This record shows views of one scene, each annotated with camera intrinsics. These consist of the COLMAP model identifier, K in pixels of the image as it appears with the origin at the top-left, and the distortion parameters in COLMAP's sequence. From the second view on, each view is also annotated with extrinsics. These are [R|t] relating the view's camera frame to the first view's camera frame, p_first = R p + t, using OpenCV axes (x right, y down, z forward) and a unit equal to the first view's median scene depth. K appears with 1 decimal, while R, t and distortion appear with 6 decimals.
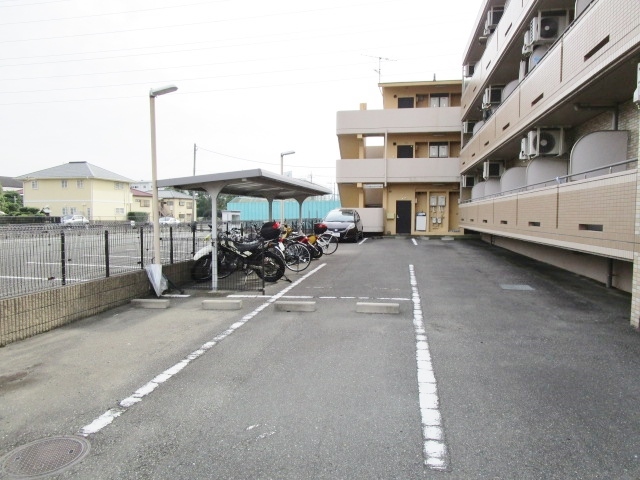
lens RADIAL K [[455.2, 0, 320.6], [0, 455.2, 240.5], [0, 0, 1]] dist [-0.024010, 0.003901]
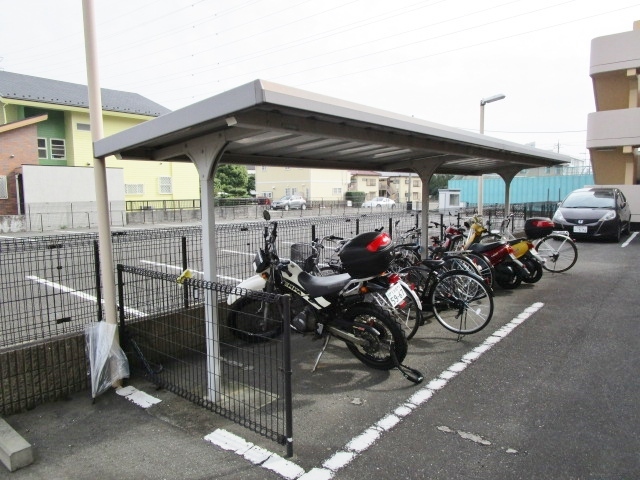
lens RADIAL K [[455.2, 0, 317.9], [0, 455.2, 238.5], [0, 0, 1]] dist [-0.024010, 0.003901]
pose [[0.873150, 0.038786, -0.485905, 0.020401], [-0.017147, 0.998656, 0.048902, -0.023656], [0.487149, -0.034367, 0.872642, 0.269460]]
